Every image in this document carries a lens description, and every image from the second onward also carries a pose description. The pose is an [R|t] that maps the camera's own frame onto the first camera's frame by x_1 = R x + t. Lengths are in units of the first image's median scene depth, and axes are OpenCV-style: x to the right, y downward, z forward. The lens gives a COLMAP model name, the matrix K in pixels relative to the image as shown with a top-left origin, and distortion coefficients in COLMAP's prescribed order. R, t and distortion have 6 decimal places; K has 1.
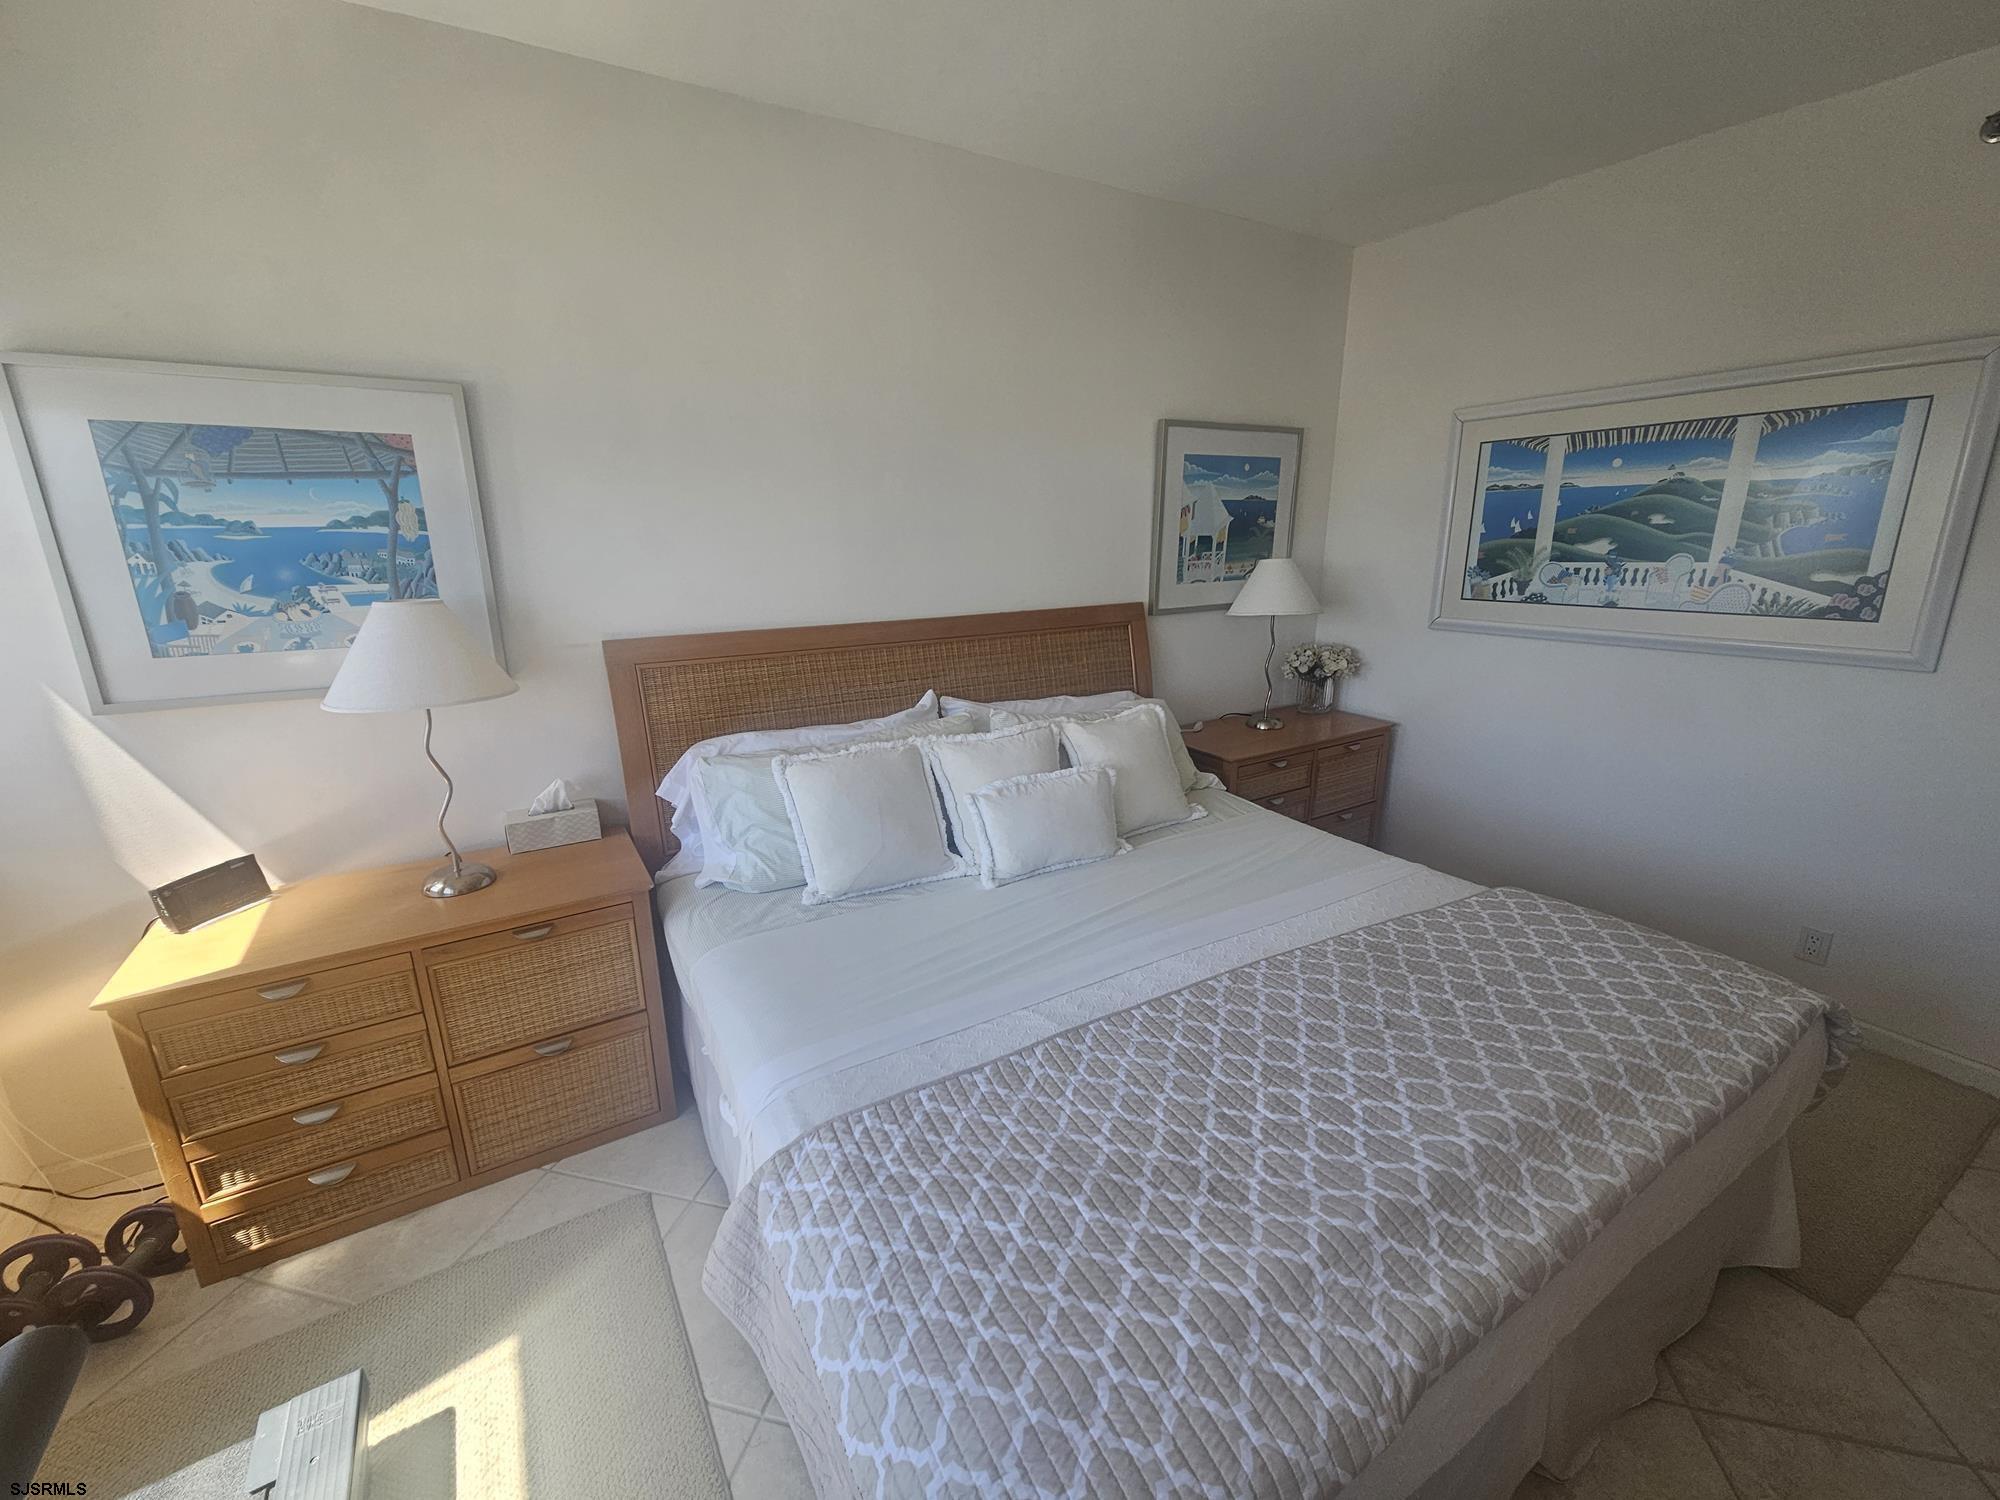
lens RADIAL K [[822.1, 0, 984.7], [0, 822.1, 750.9], [0, 0, 1]] dist [0.000840, 0.000270]
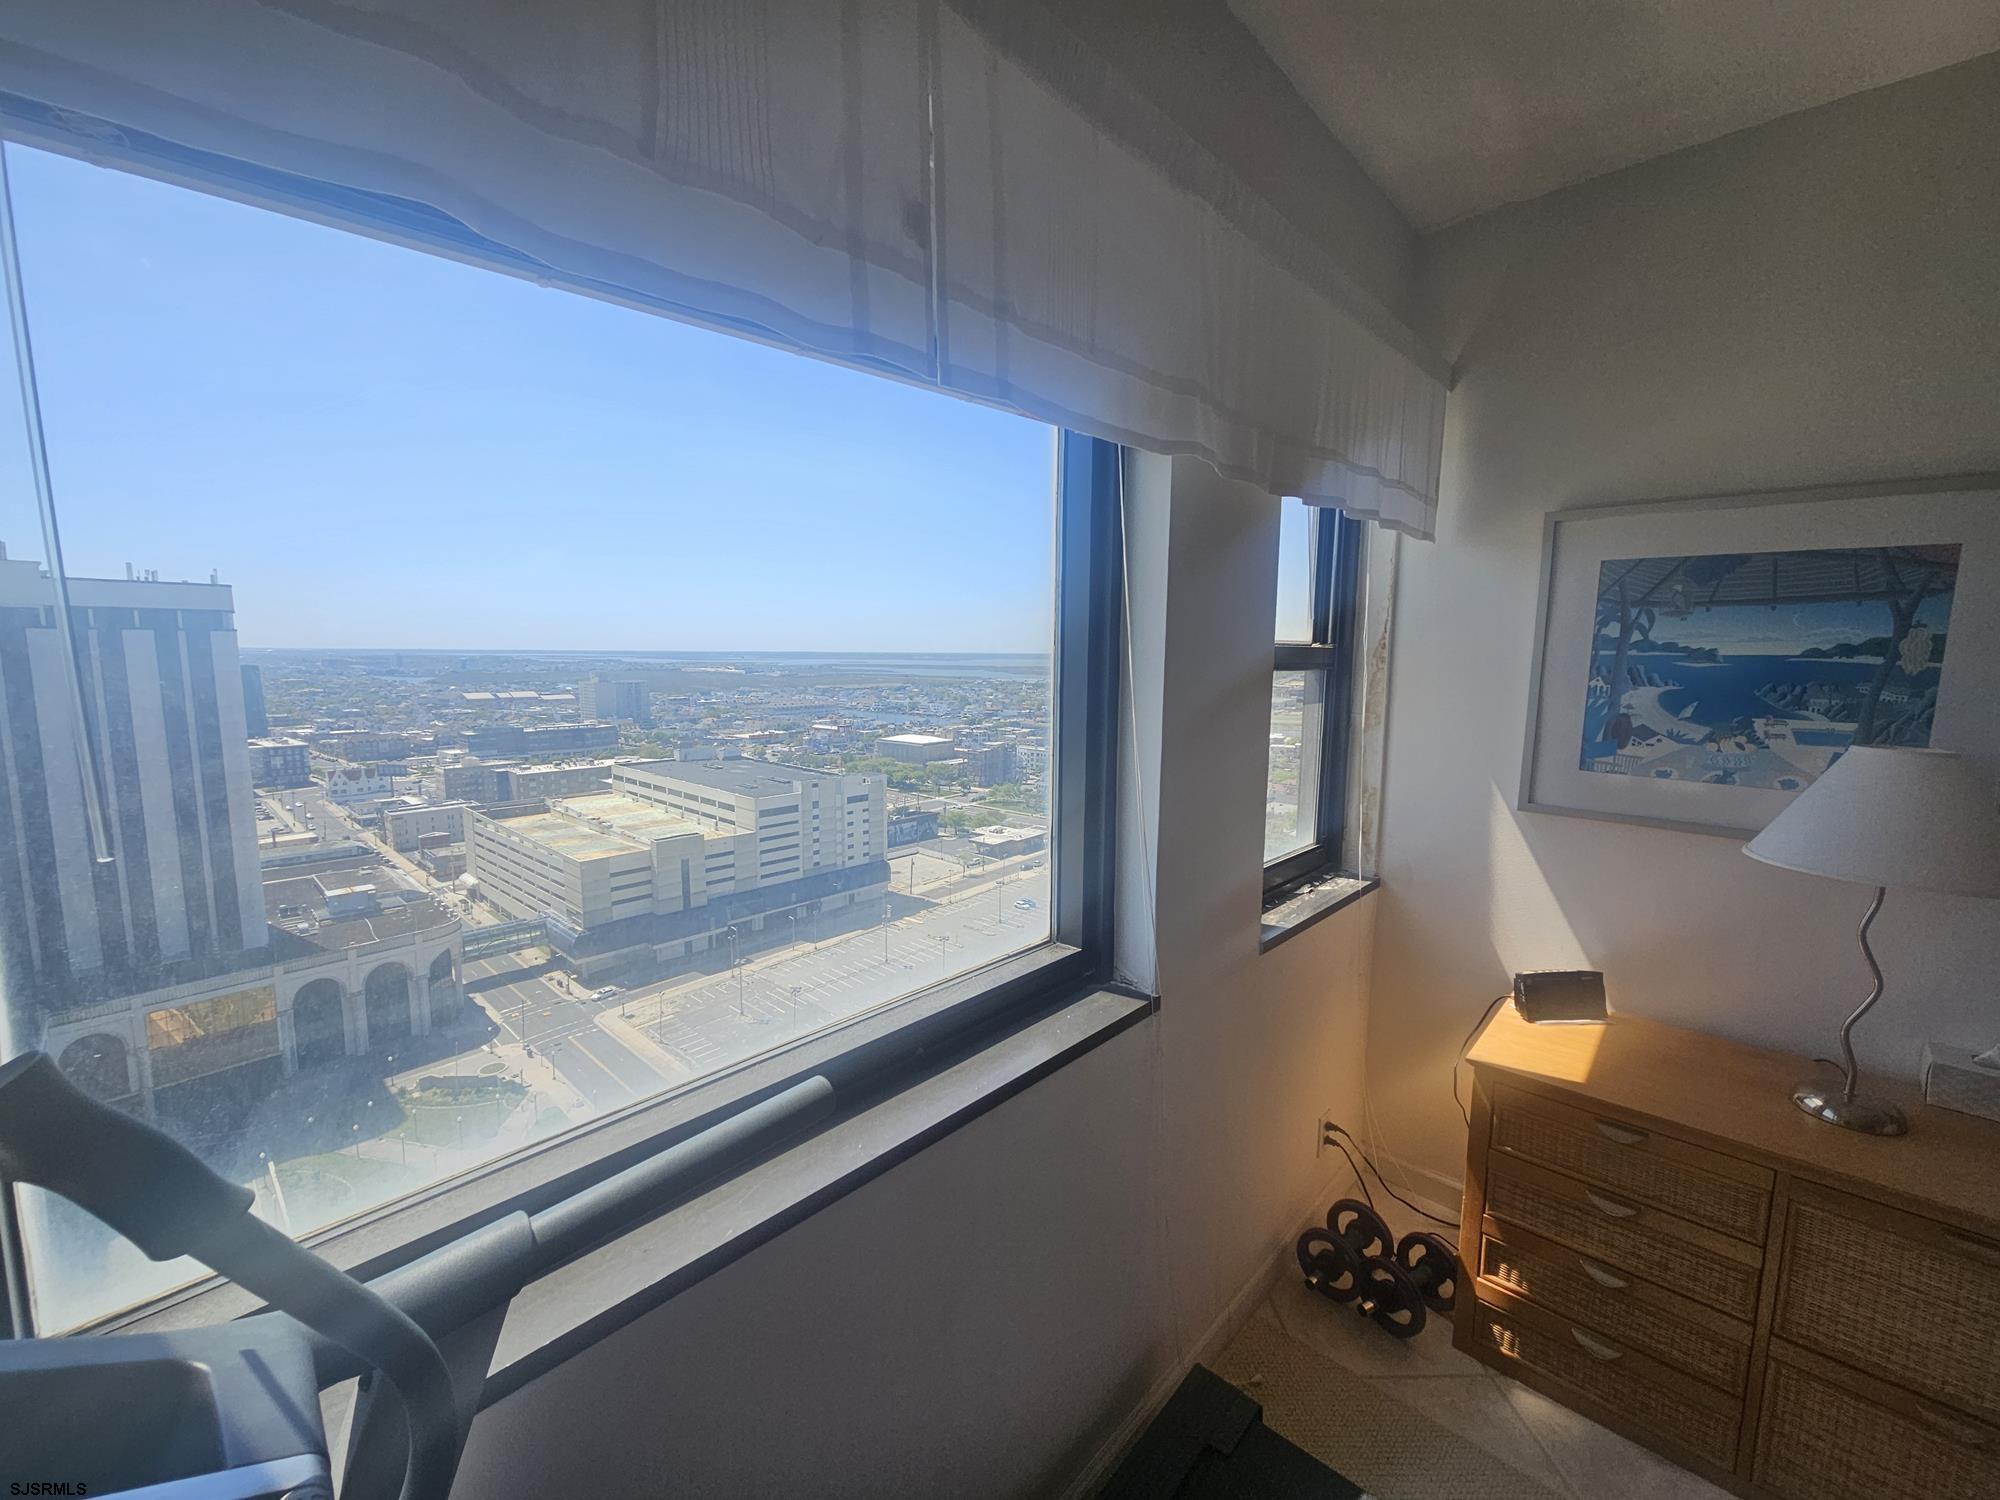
lens RADIAL K [[827.7, 0, 992.5], [0, 827.7, 752.4], [0, 0, 1]] dist [0.001287, 0.000267]
pose [[0.257627, 0.130080, -0.957448, -0.161088], [-0.263716, 0.962743, 0.059840, 0.003803], [0.929560, 0.237078, 0.282333, -0.035516]]
